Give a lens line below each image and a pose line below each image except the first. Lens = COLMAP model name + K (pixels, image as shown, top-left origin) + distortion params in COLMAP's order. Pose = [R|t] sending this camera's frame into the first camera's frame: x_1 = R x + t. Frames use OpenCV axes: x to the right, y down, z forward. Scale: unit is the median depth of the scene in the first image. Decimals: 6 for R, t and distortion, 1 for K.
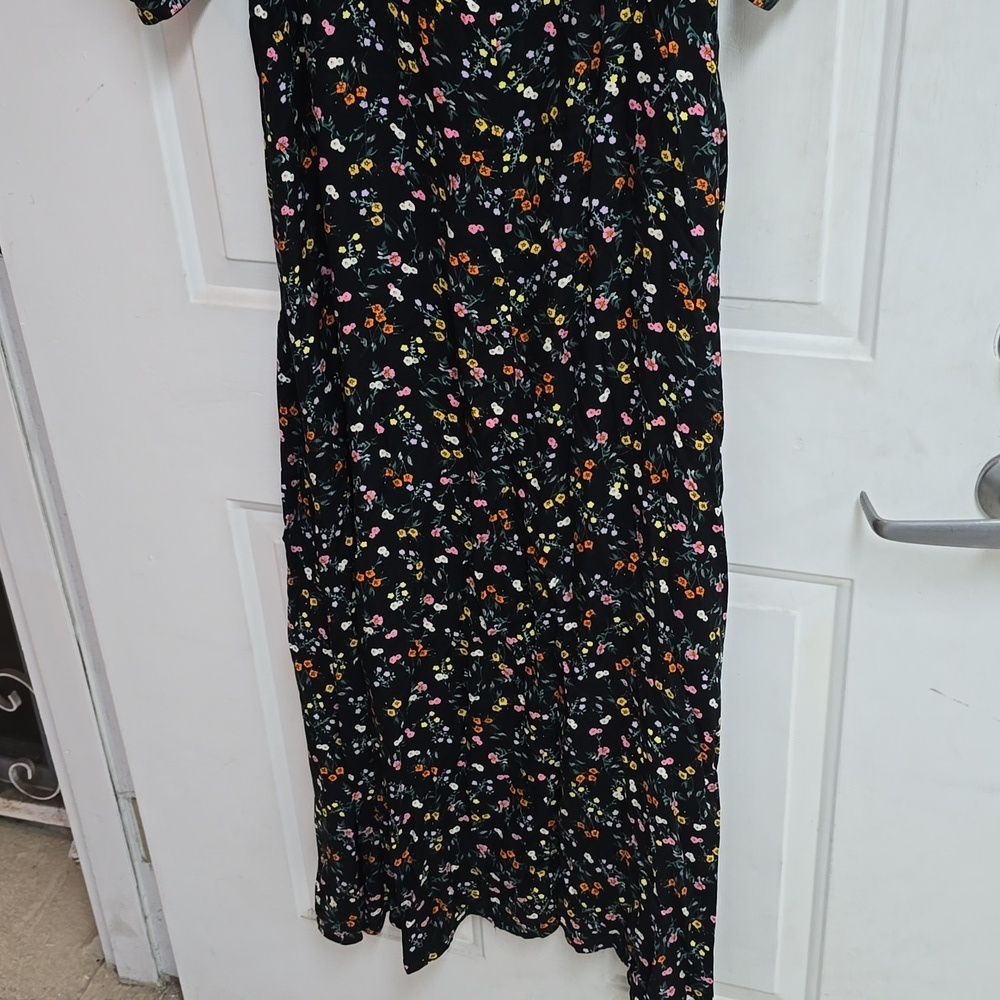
lens RADIAL K [[1449.7, 0, 499.0], [0, 1449.7, 497.1], [0, 0, 1]] dist [0.137919, 0.000000]
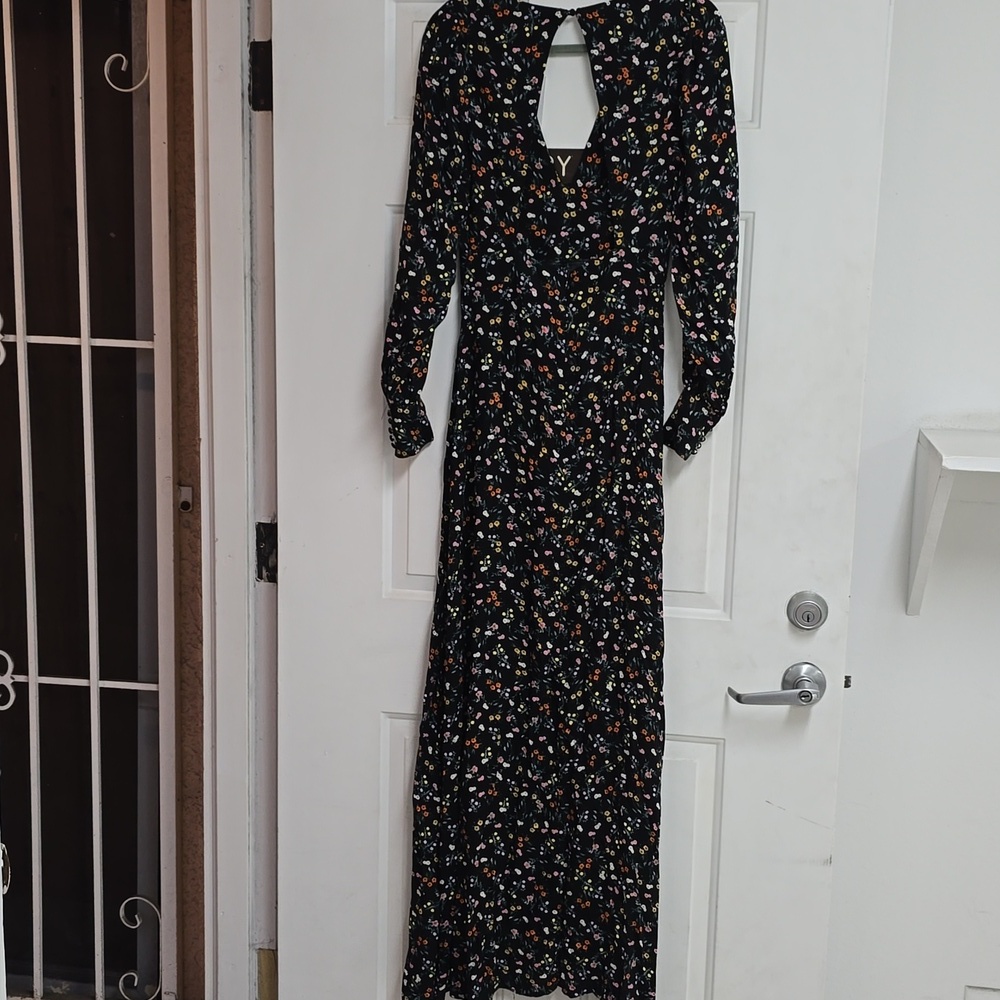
lens RADIAL K [[1449.7, 0, 497.8], [0, 1449.7, 505.0], [0, 0, 1]] dist [0.137919, 0.000000]
pose [[0.987398, 0.046219, 0.151356, -0.368324], [0.009011, 0.938431, -0.345349, 0.430328], [-0.157999, 0.342361, 0.926189, -0.874334]]
